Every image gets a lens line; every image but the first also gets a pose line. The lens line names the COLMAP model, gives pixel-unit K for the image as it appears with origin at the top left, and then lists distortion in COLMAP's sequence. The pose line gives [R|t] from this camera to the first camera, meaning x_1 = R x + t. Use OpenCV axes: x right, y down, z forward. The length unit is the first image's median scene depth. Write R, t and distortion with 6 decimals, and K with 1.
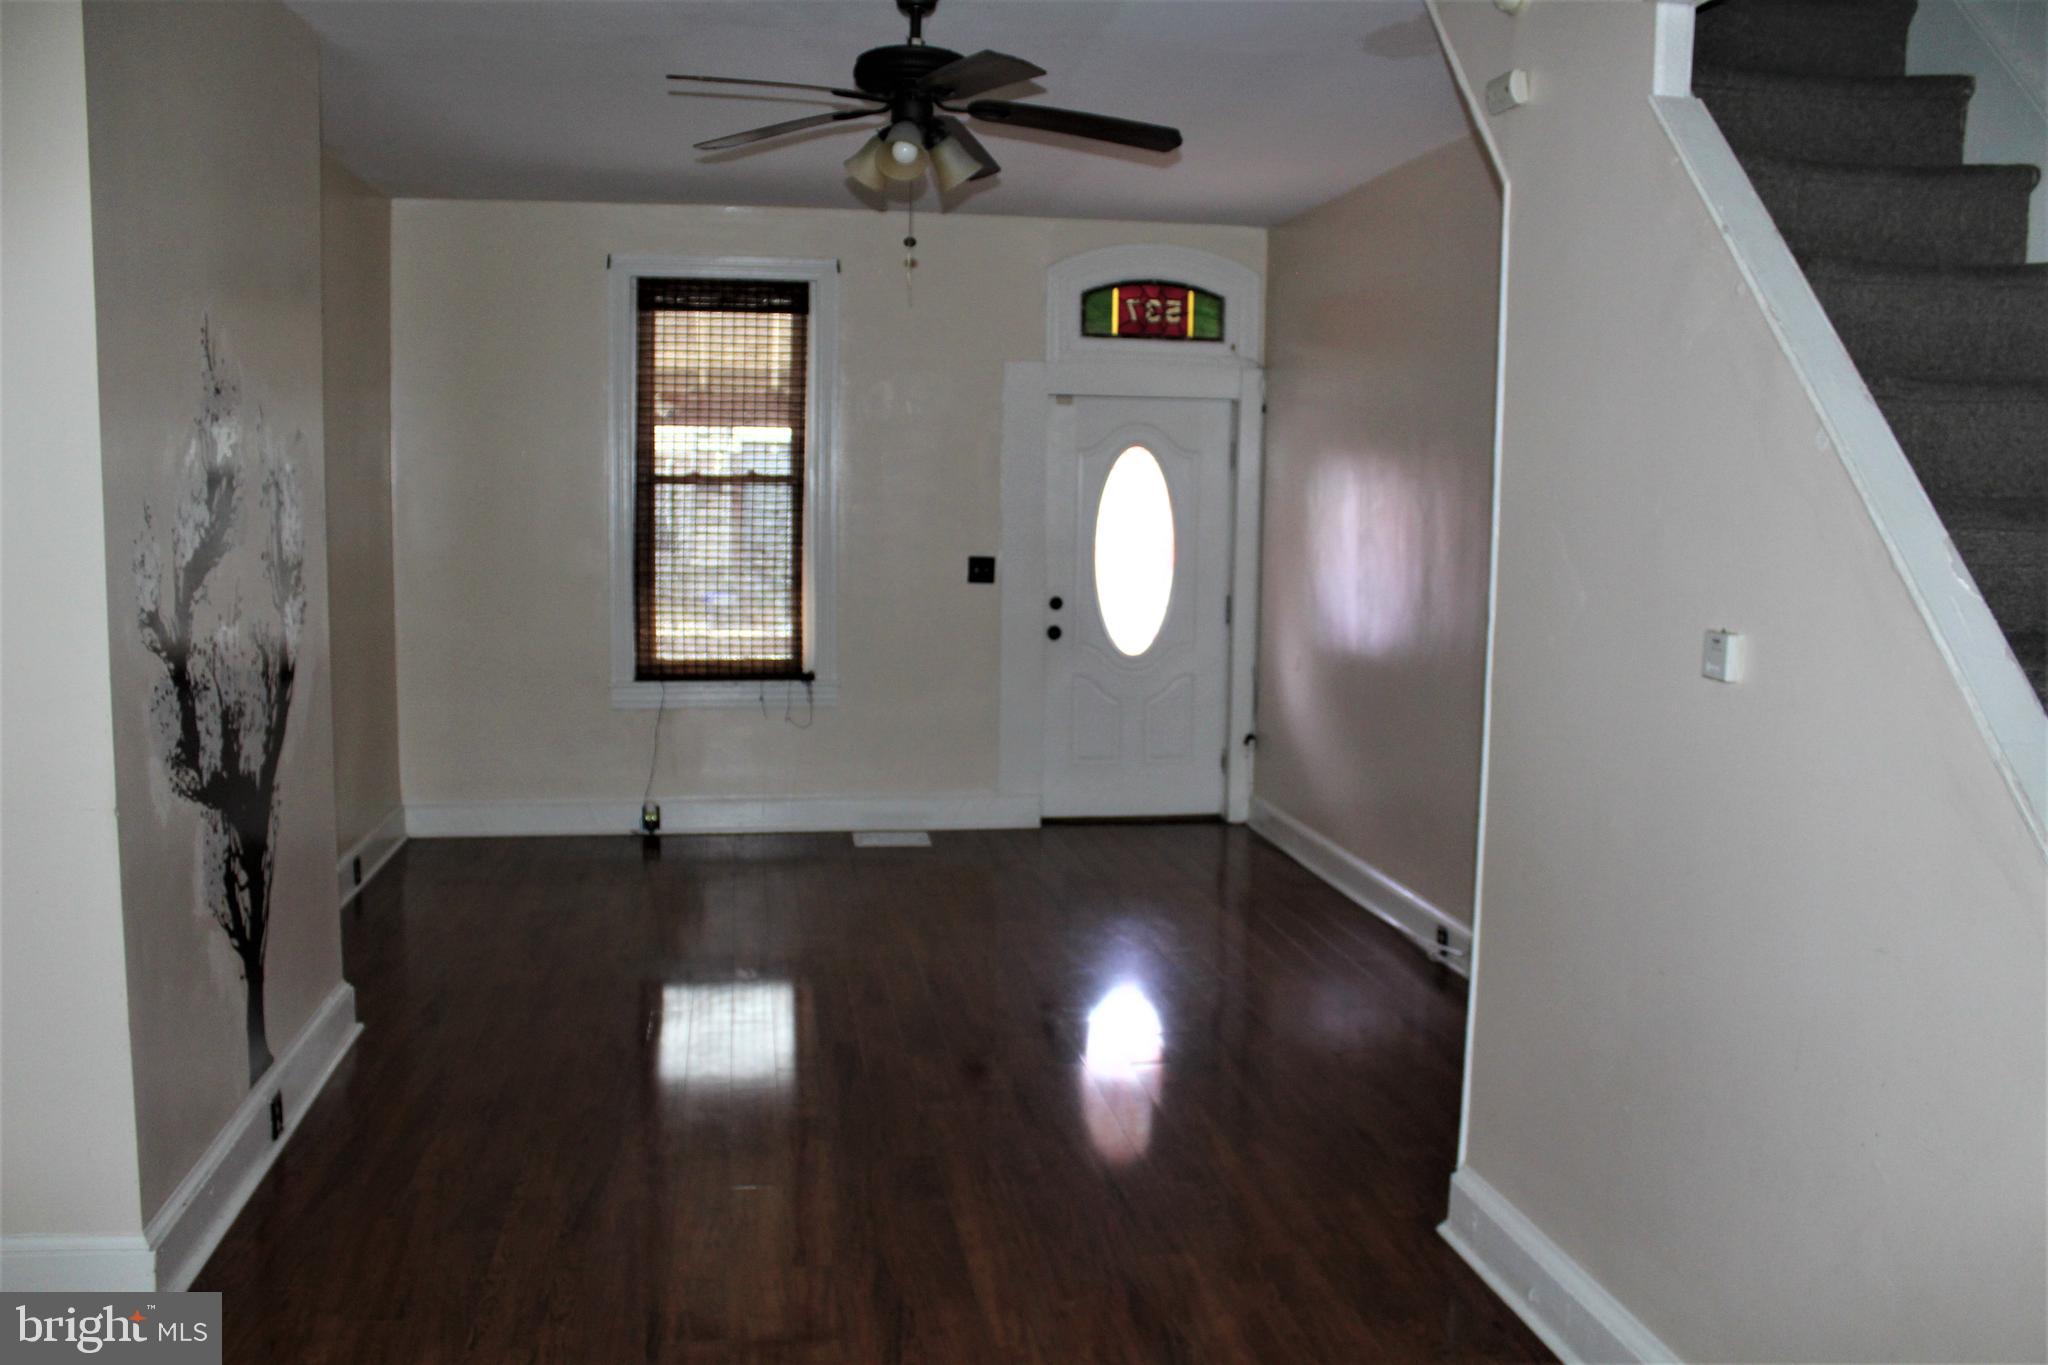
lens RADIAL K [[1690.3, 0, 1023.3], [0, 1690.3, 681.6], [0, 0, 1]] dist [-0.156799, 0.126341]
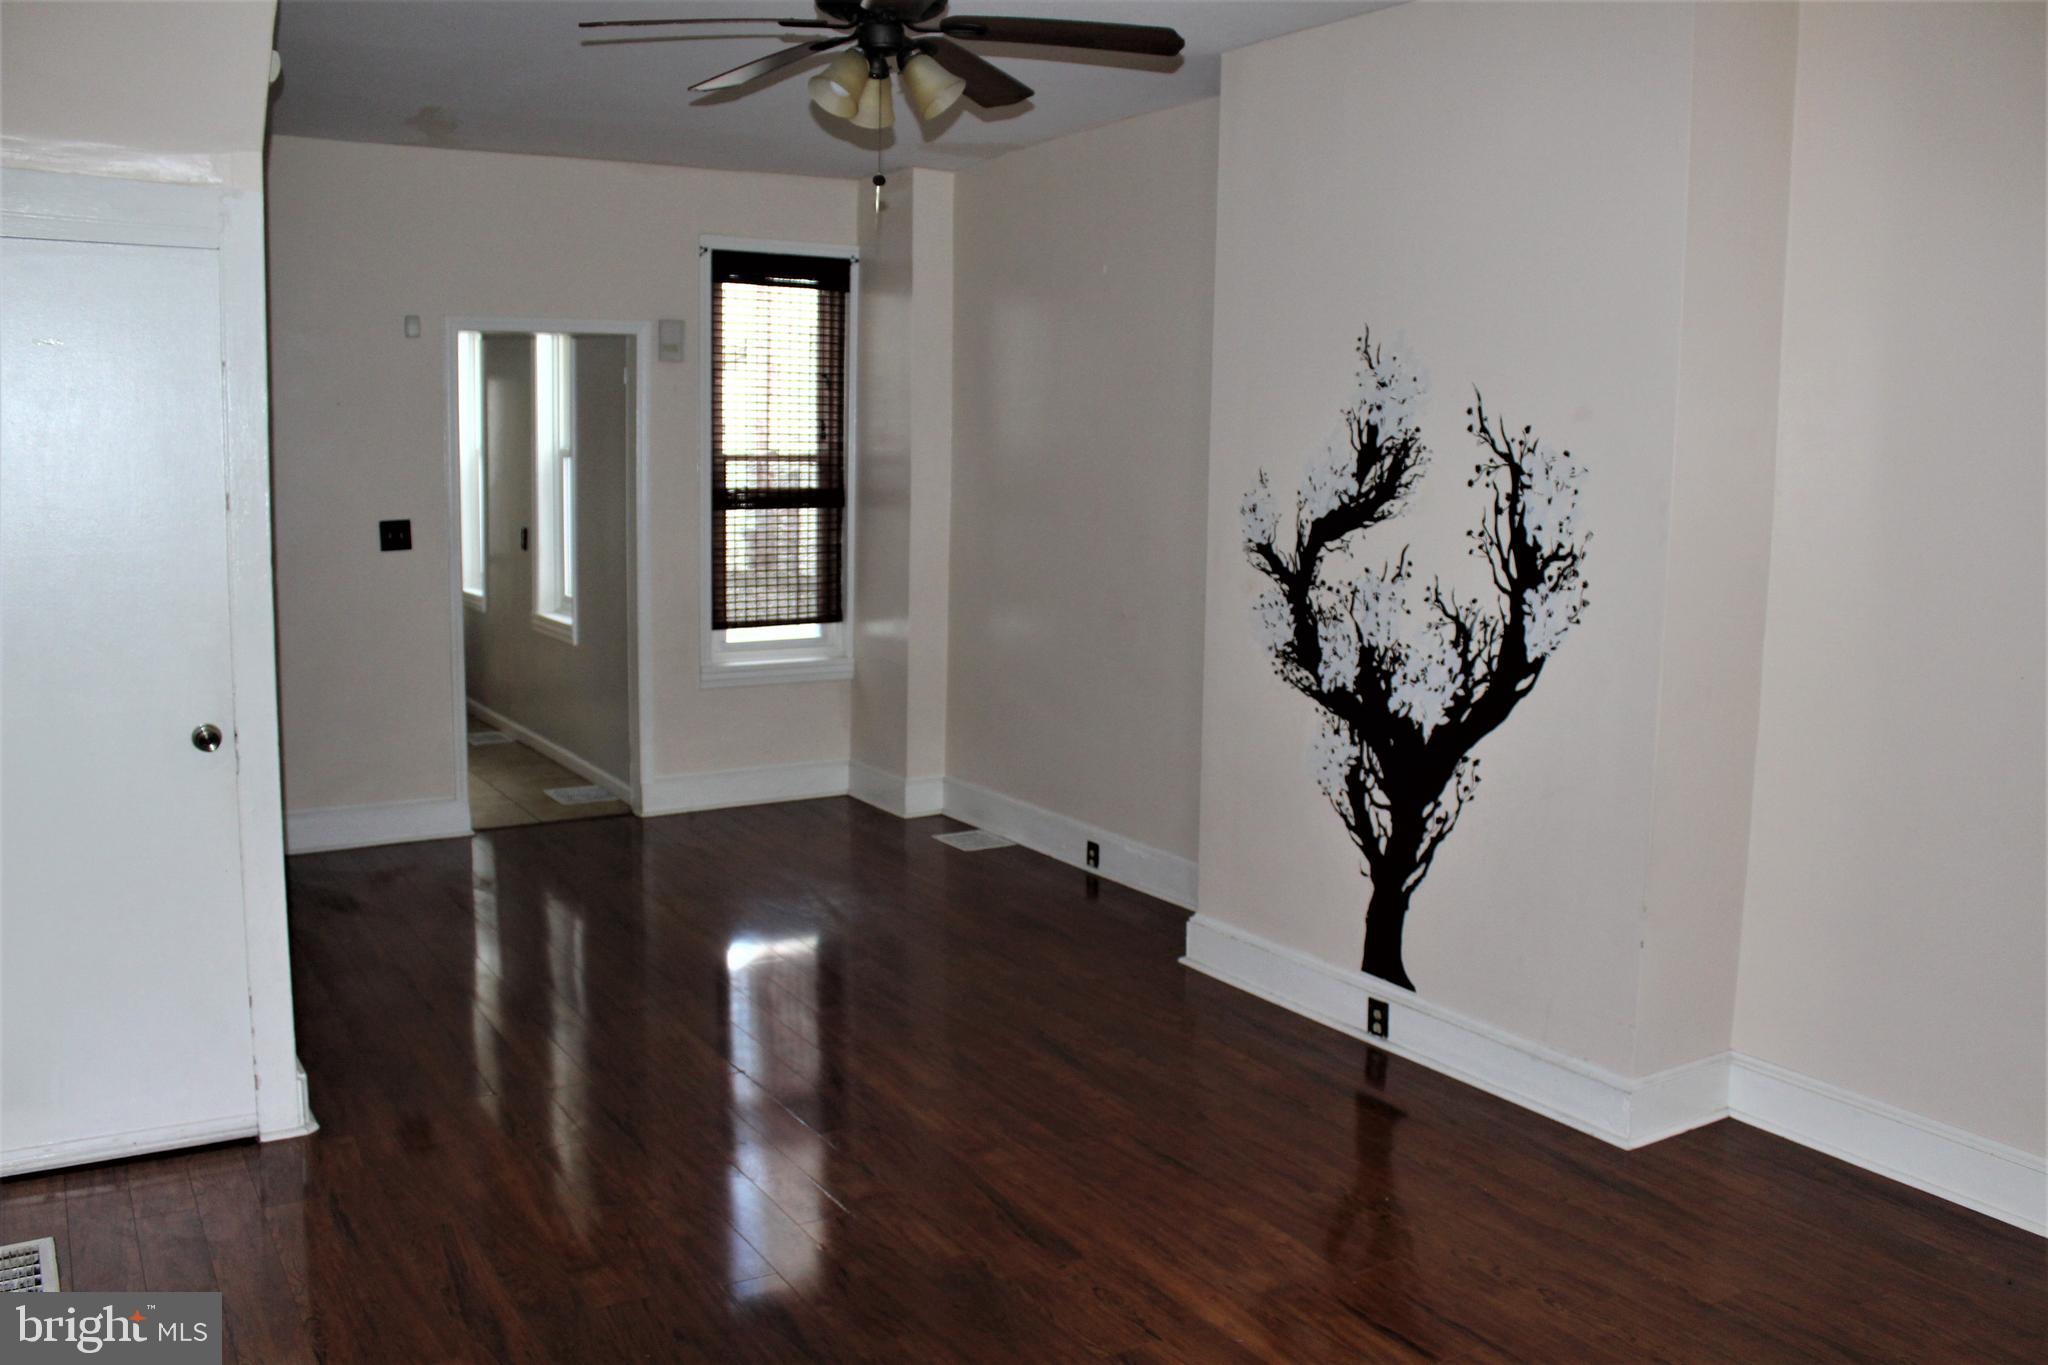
lens RADIAL K [[1690.3, 0, 1023.0], [0, 1690.3, 683.6], [0, 0, 1]] dist [-0.156799, 0.126341]
pose [[-0.929130, 0.018860, -0.369271, 0.217269], [-0.073226, 0.969532, 0.233764, -0.236969], [0.362429, 0.244237, -0.899441, 2.105596]]
